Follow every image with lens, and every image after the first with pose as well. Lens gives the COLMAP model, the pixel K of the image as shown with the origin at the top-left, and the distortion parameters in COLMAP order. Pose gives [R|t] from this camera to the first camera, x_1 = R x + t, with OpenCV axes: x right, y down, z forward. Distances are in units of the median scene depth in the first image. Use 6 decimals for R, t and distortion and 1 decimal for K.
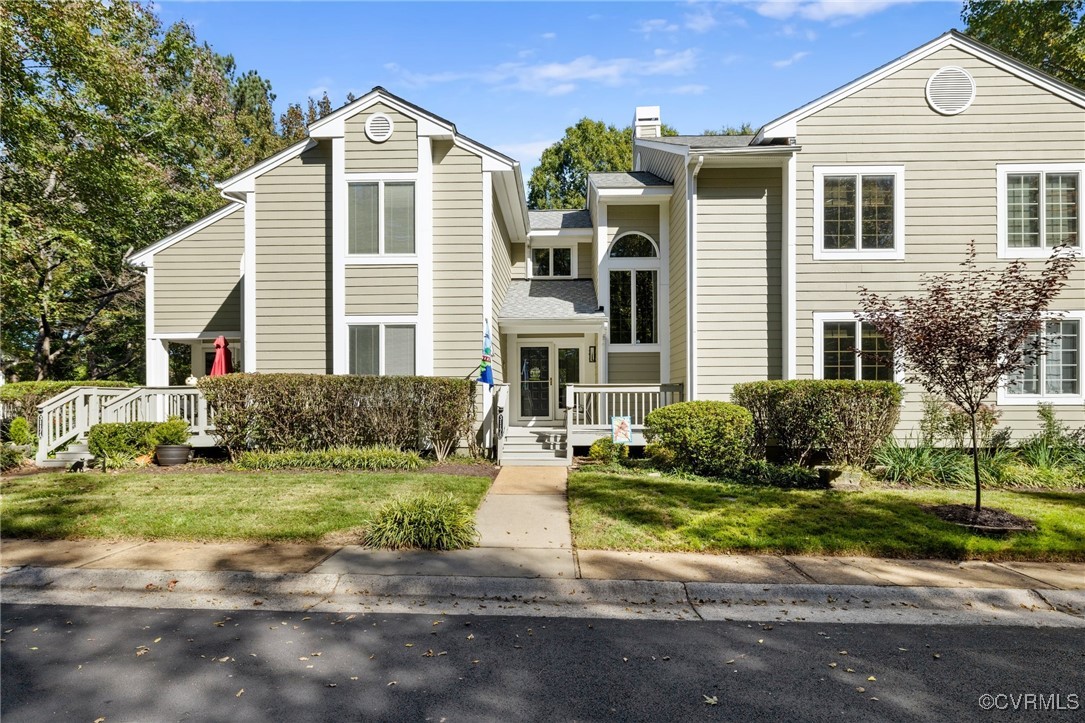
lens RADIAL K [[550.1, 0, 542.9], [0, 550.1, 377.0], [0, 0, 1]] dist [0.001308, 0.000324]
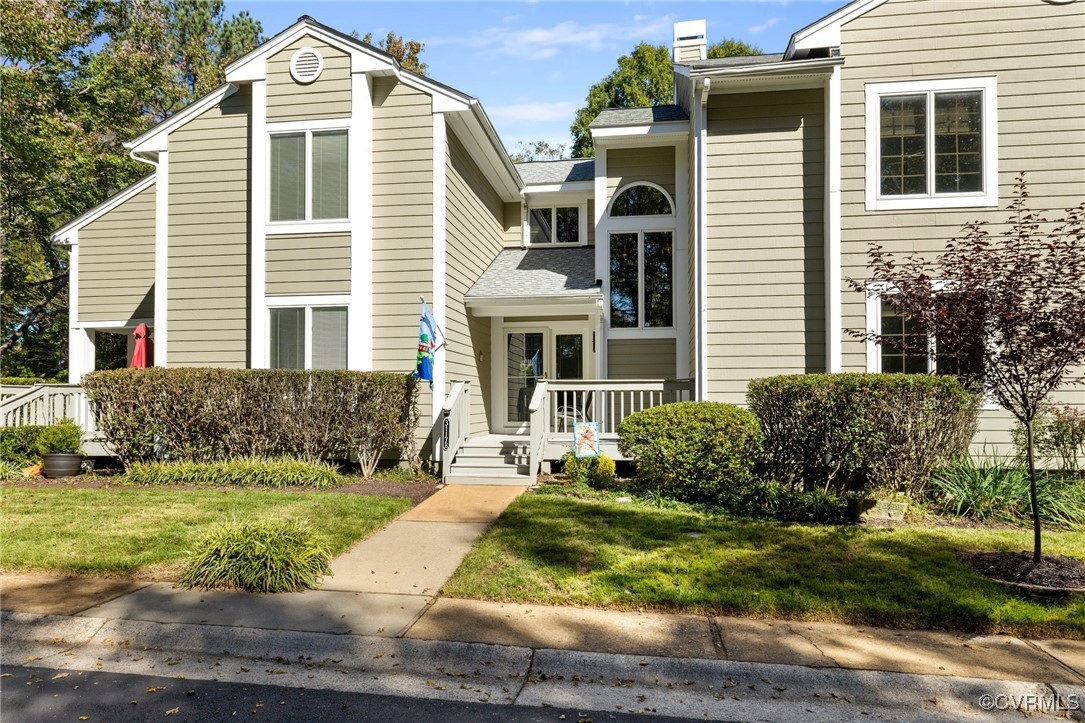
lens RADIAL K [[687.0, 0, 542.5], [0, 687.0, 361.5], [0, 0, 1]] dist [0.005362, -0.002122]
pose [[0.992590, -0.004907, -0.121416, 0.173054], [0.002957, 0.999864, -0.016242, 0.002380], [0.121480, 0.015762, 0.992469, 0.039092]]
